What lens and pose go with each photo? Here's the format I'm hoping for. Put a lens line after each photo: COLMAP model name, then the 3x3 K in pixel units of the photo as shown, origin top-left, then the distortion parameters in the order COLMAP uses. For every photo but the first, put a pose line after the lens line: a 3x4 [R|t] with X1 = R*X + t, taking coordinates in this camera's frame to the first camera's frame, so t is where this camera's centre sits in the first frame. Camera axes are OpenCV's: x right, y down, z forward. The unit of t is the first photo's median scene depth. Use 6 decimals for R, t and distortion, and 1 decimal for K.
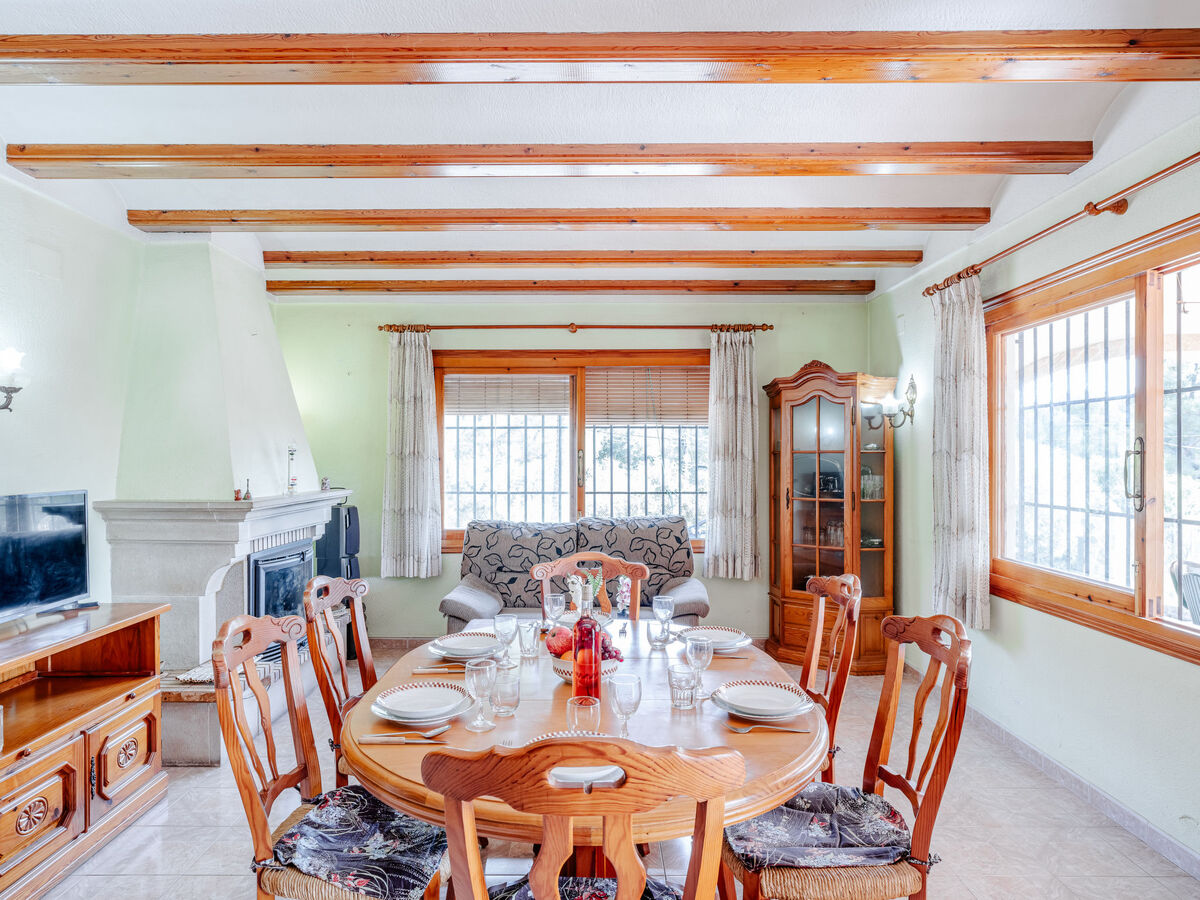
lens RADIAL K [[730.6, 0, 591.5], [0, 730.6, 460.7], [0, 0, 1]] dist [-0.008072, 0.003359]
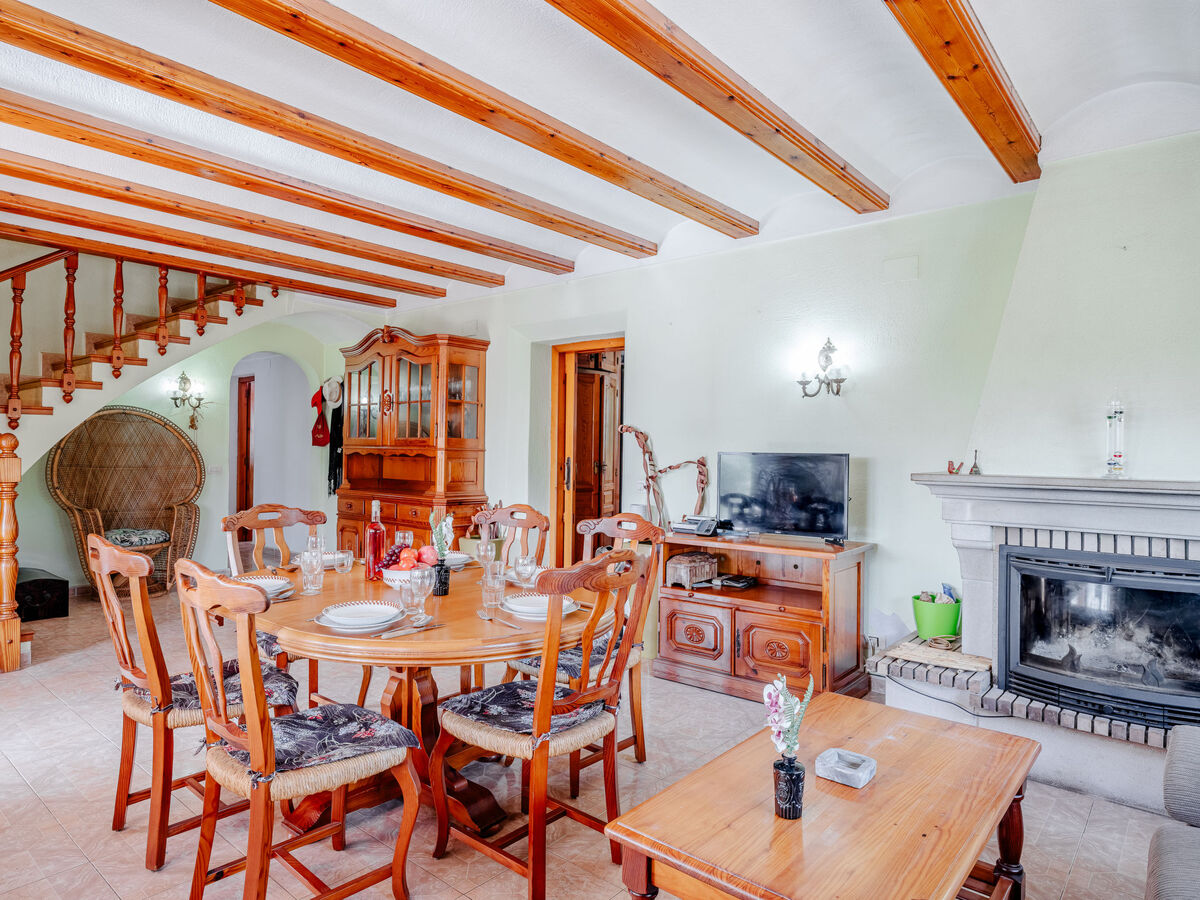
lens RADIAL K [[730.6, 0, 591.5], [0, 730.6, 460.7], [0, 0, 1]] dist [-0.008072, 0.003359]
pose [[-0.654659, 0.005944, -0.755901, 0.315108], [-0.014610, 0.999683, 0.020515, 0.018662], [0.755783, 0.024474, -0.654364, 0.855494]]
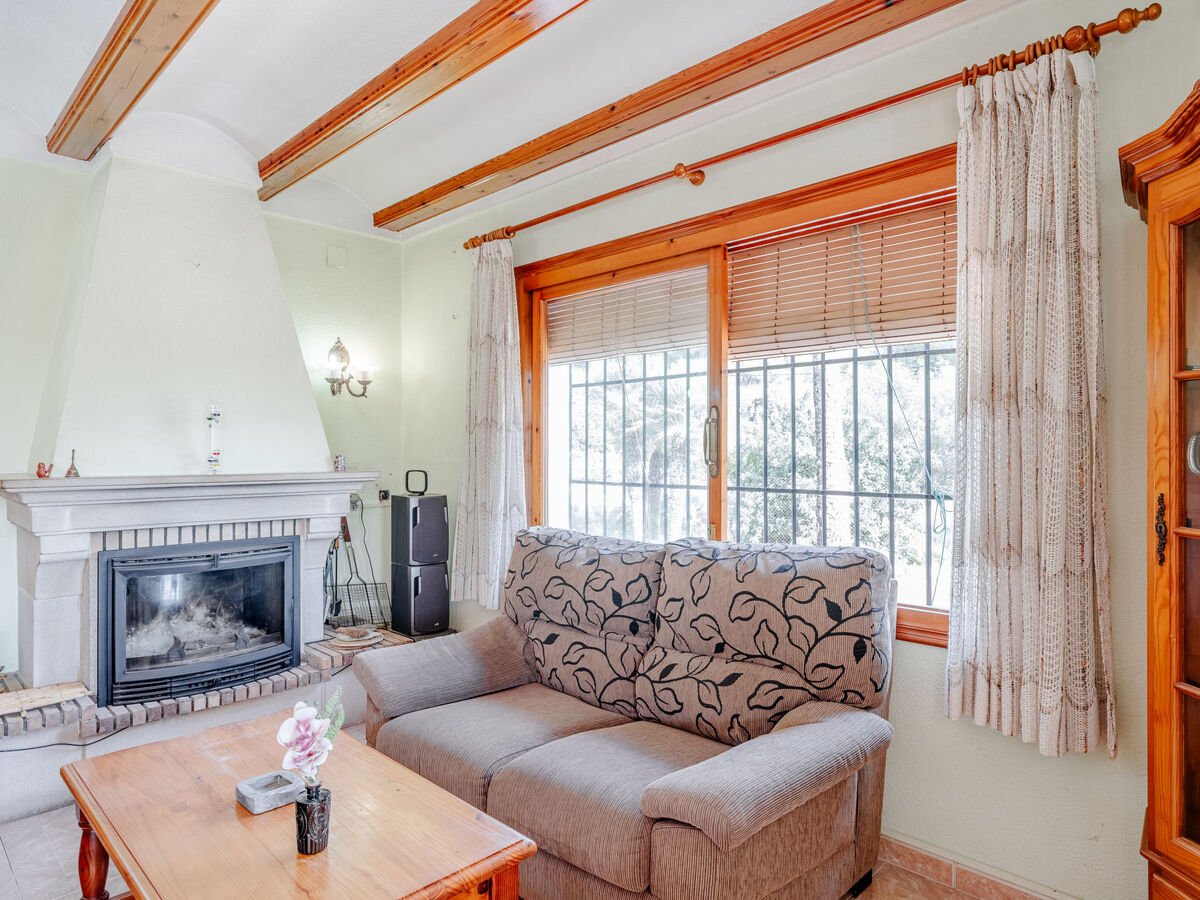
lens RADIAL K [[734.0, 0, 600.0], [0, 734.0, 450.0], [0, 0, 1]] dist [-0.003374, 0.003853]
pose [[0.710002, -0.002327, -0.704196, 0.308171], [-0.001889, 0.999985, -0.005209, 0.019775], [0.704197, 0.005029, 0.709987, 0.598079]]
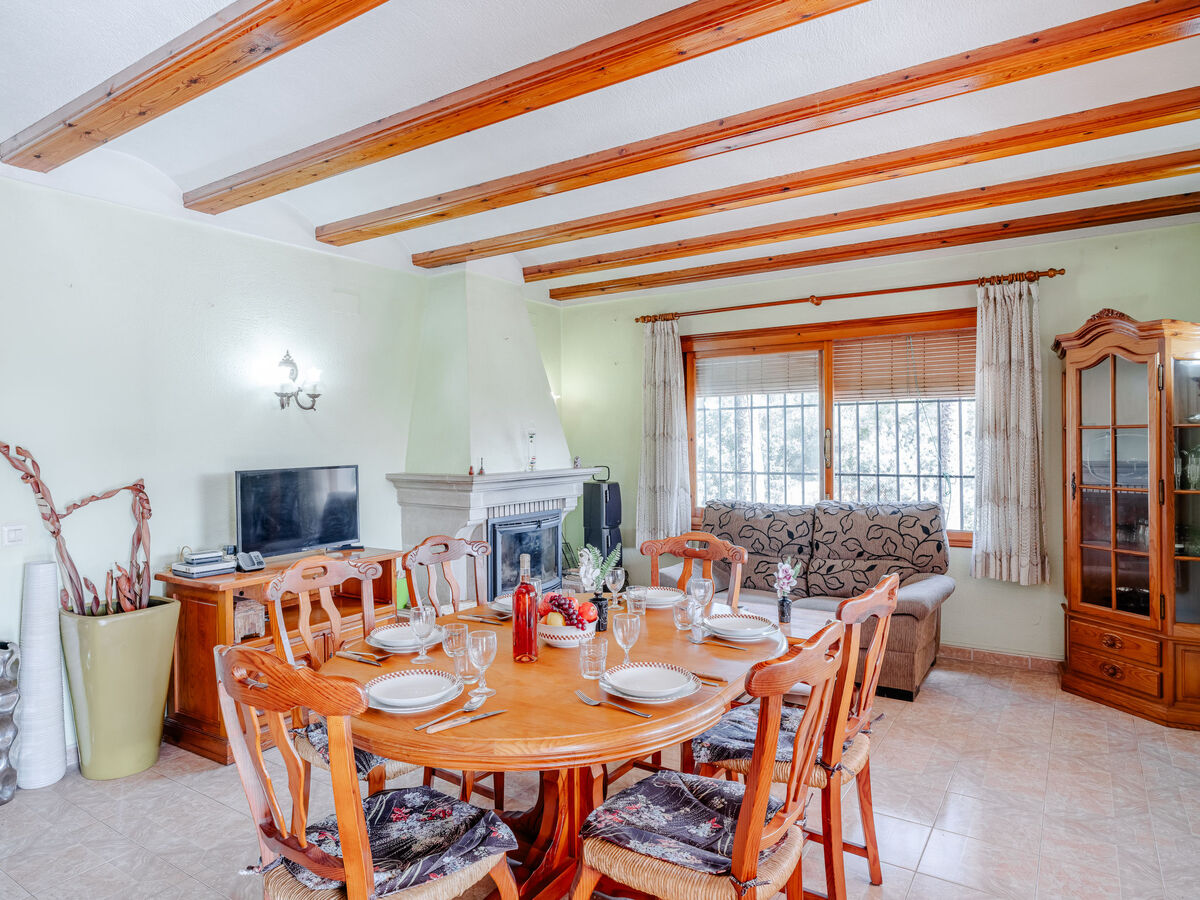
lens RADIAL K [[738.0, 0, 589.9], [0, 738.0, 441.0], [0, 0, 1]] dist [-0.000849, 0.001764]
pose [[0.832666, -0.006774, -0.553734, 0.266759], [0.007690, 0.999970, -0.000669, -0.000853], [0.553722, -0.003701, 0.832694, 0.041512]]
